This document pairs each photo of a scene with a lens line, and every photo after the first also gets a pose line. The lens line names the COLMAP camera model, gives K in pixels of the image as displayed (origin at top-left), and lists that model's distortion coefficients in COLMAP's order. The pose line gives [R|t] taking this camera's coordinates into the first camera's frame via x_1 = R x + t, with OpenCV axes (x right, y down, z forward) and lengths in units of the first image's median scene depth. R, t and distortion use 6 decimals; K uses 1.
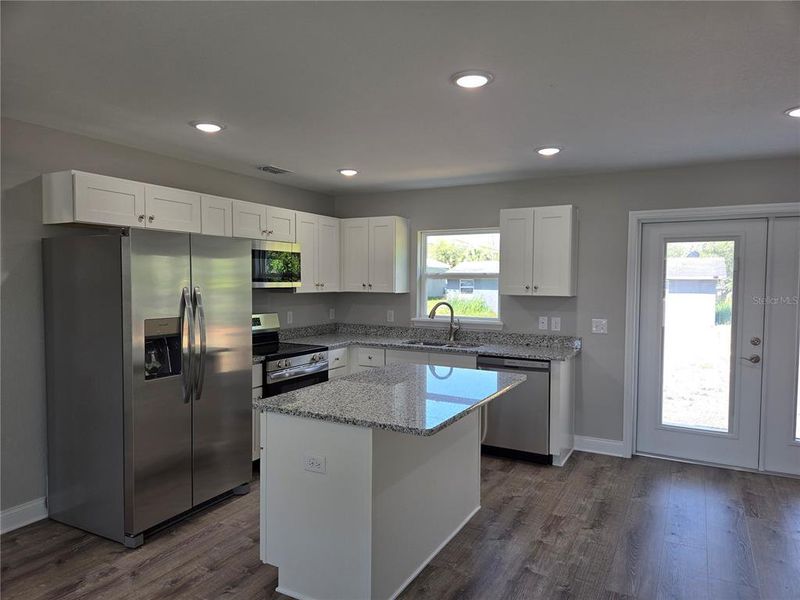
lens RADIAL K [[538.4, 0, 398.4], [0, 538.4, 303.8], [0, 0, 1]] dist [0.055947, -0.042691]
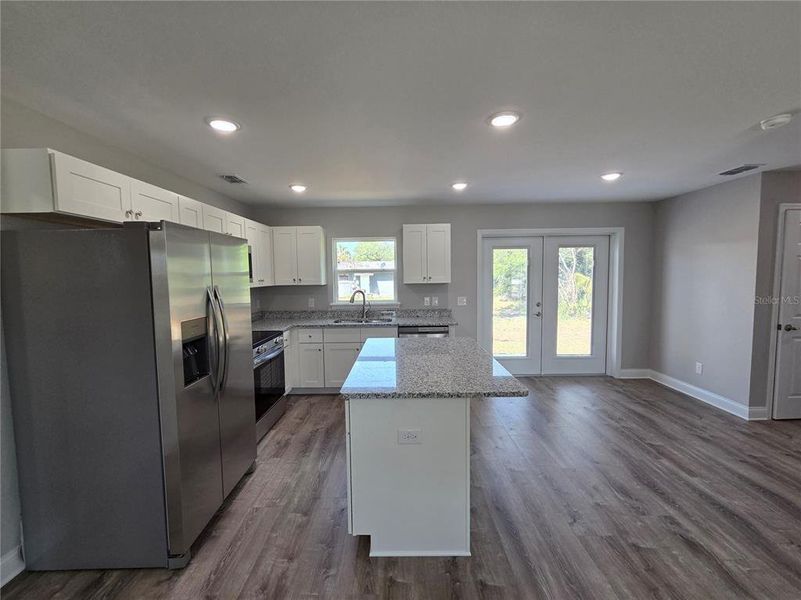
lens RADIAL K [[340.9, 0, 398.2], [0, 340.9, 296.3], [0, 0, 1]] dist [-0.000899, 0.002021]
pose [[0.881821, -0.051114, 0.468806, -0.288906], [0.042333, 0.998675, 0.029258, -0.011515], [-0.469681, -0.005954, 0.882816, 0.223847]]
